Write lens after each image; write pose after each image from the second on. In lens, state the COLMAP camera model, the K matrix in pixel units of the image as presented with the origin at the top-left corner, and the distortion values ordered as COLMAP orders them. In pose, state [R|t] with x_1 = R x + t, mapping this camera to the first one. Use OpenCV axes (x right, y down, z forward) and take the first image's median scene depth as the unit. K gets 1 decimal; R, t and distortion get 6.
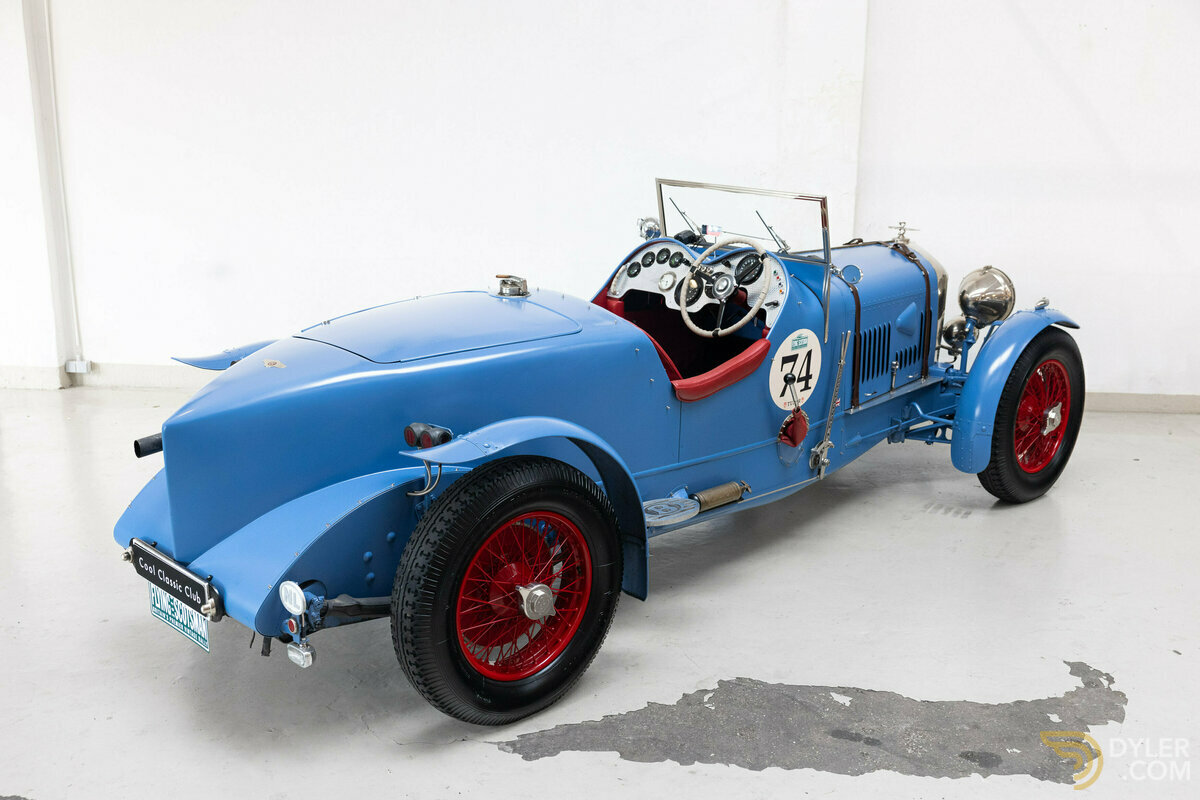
lens RADIAL K [[1291.7, 0, 598.9], [0, 1291.7, 412.6], [0, 0, 1]] dist [0.001542, -0.002557]
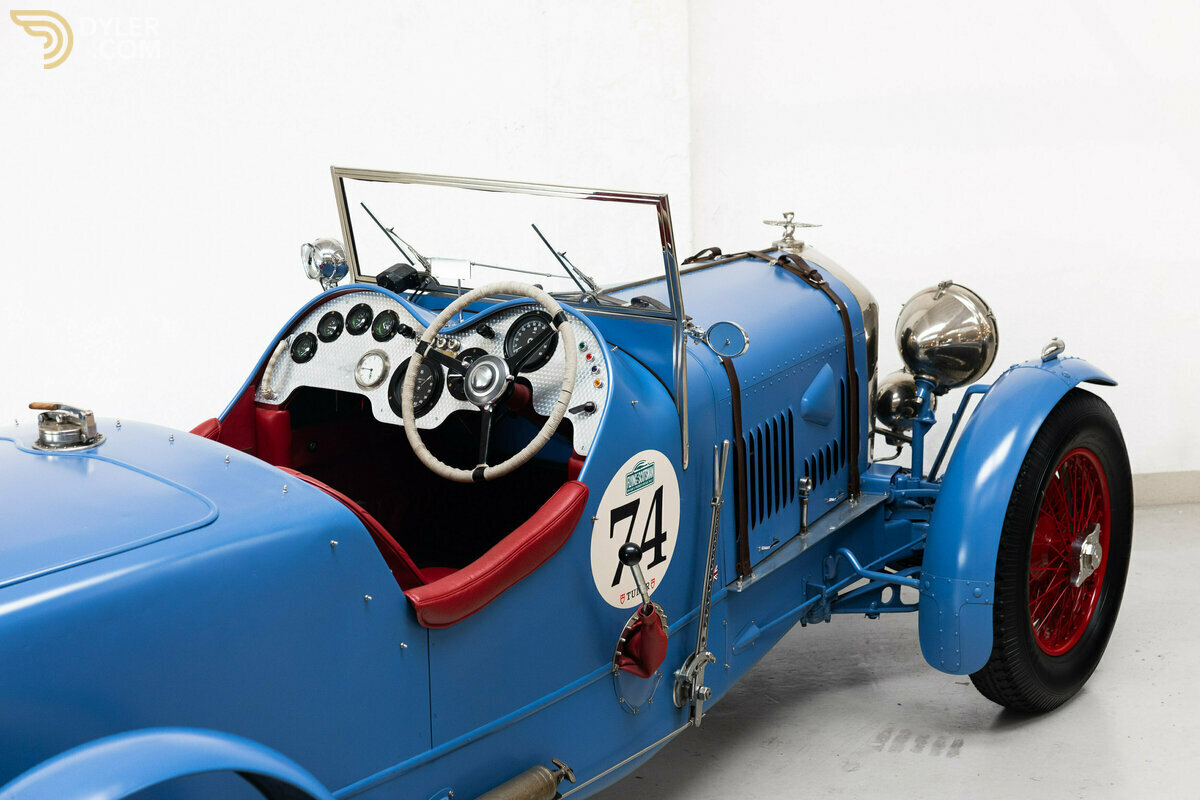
lens RADIAL K [[2164.1, 0, 600.0], [0, 2164.1, 400.0], [0, 0, 1]] dist [0.007933, -0.050324]
pose [[0.982044, -0.078129, 0.171711, -0.006837], [0.083616, 0.996186, -0.024944, -0.060117], [-0.169107, 0.038854, 0.984831, 0.134843]]
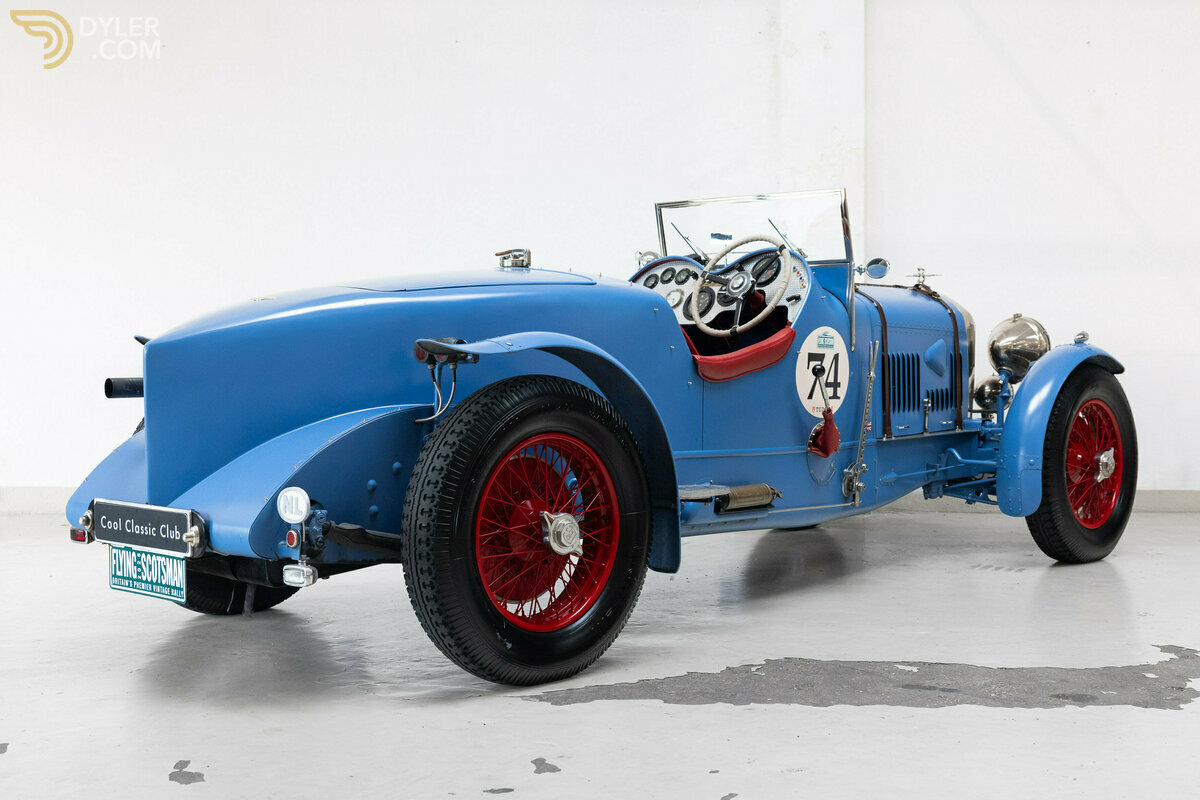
lens RADIAL K [[1552.5, 0, 598.8], [0, 1552.5, 367.2], [0, 0, 1]] dist [-0.006751, 0.009430]
pose [[0.998888, -0.012480, 0.045458, -0.049949], [0.023312, 0.968924, -0.246257, 0.212105], [-0.040972, 0.247043, 0.968138, -0.042104]]
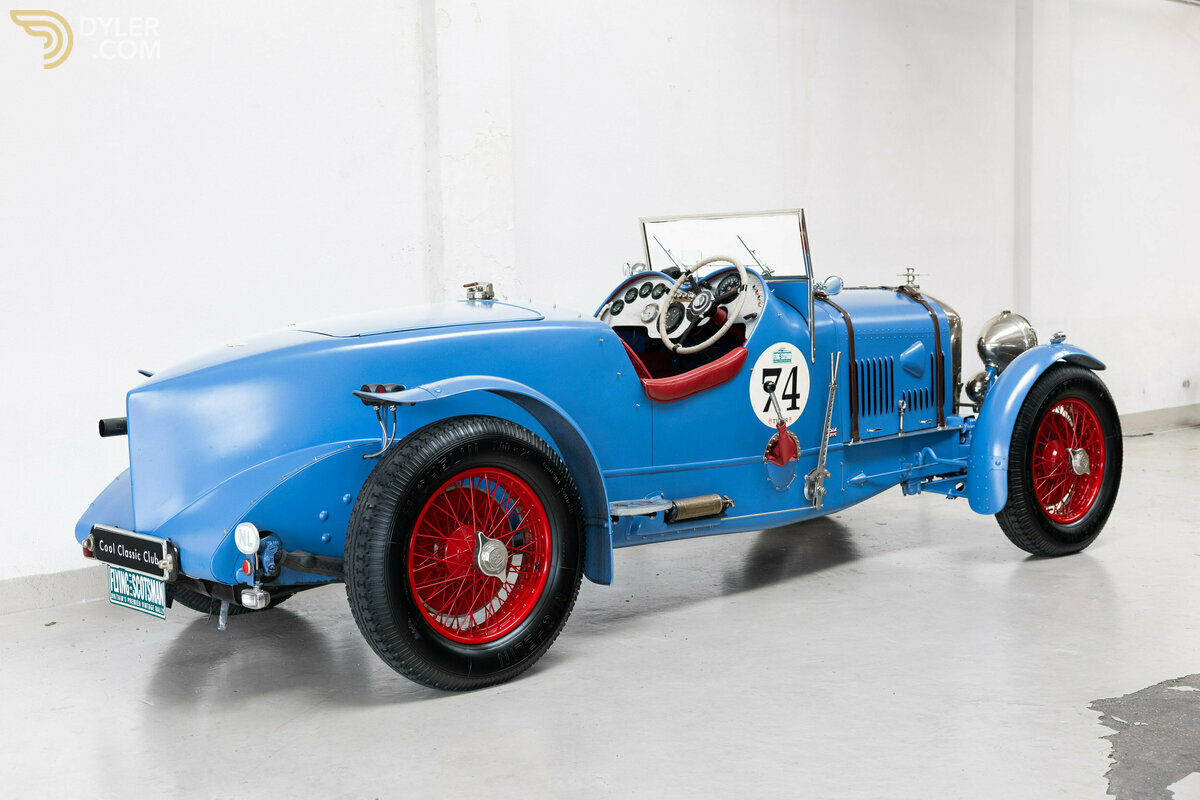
lens RADIAL K [[1616.1, 0, 582.7], [0, 1616.1, 400.7], [0, 0, 1]] dist [0.004209, 0.017007]
pose [[0.998176, -0.028610, -0.053165, 0.065174], [0.018159, 0.982088, -0.187546, 0.186809], [0.057579, 0.186238, 0.980816, -0.169644]]
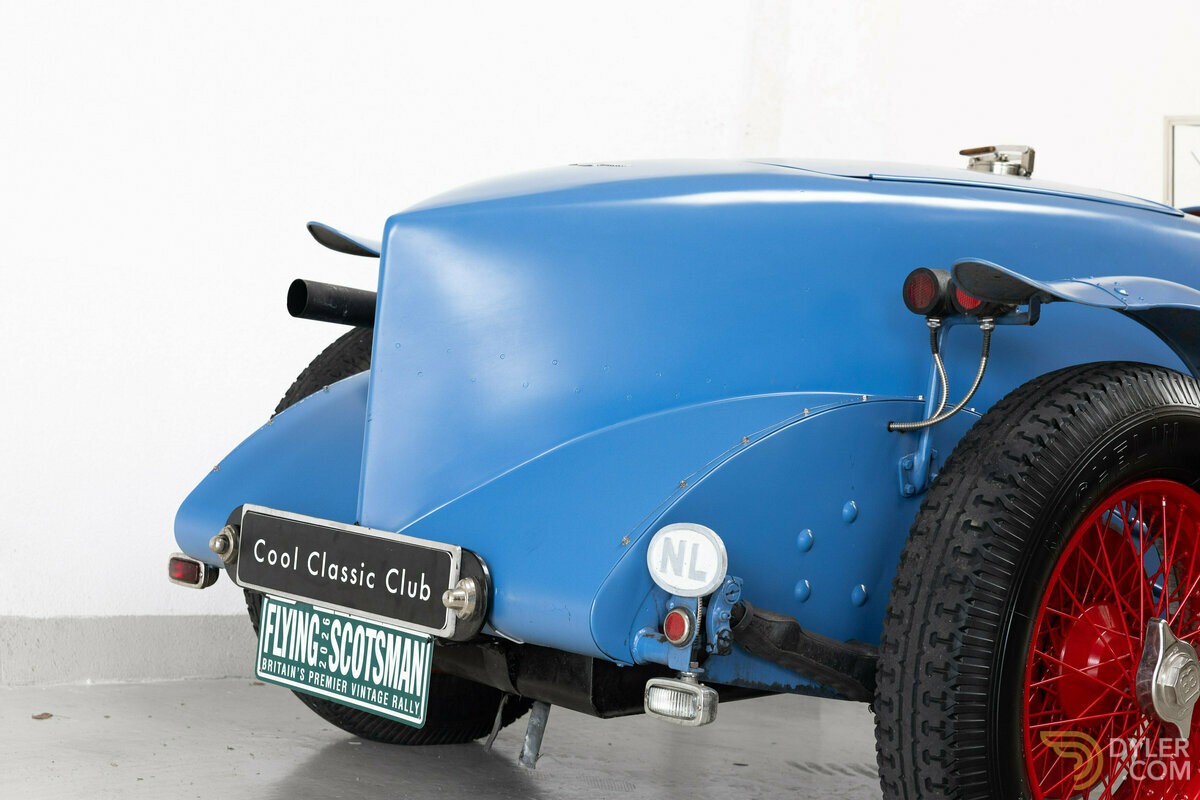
lens RADIAL K [[2182.2, 0, 600.0], [0, 2182.2, 400.0], [0, 0, 1]] dist [0.006022, 0.024203]
pose [[0.994852, 0.101310, -0.002604, -0.179786], [-0.098642, 0.962121, -0.254150, 0.188115], [-0.023242, 0.253099, 0.967161, 0.179282]]
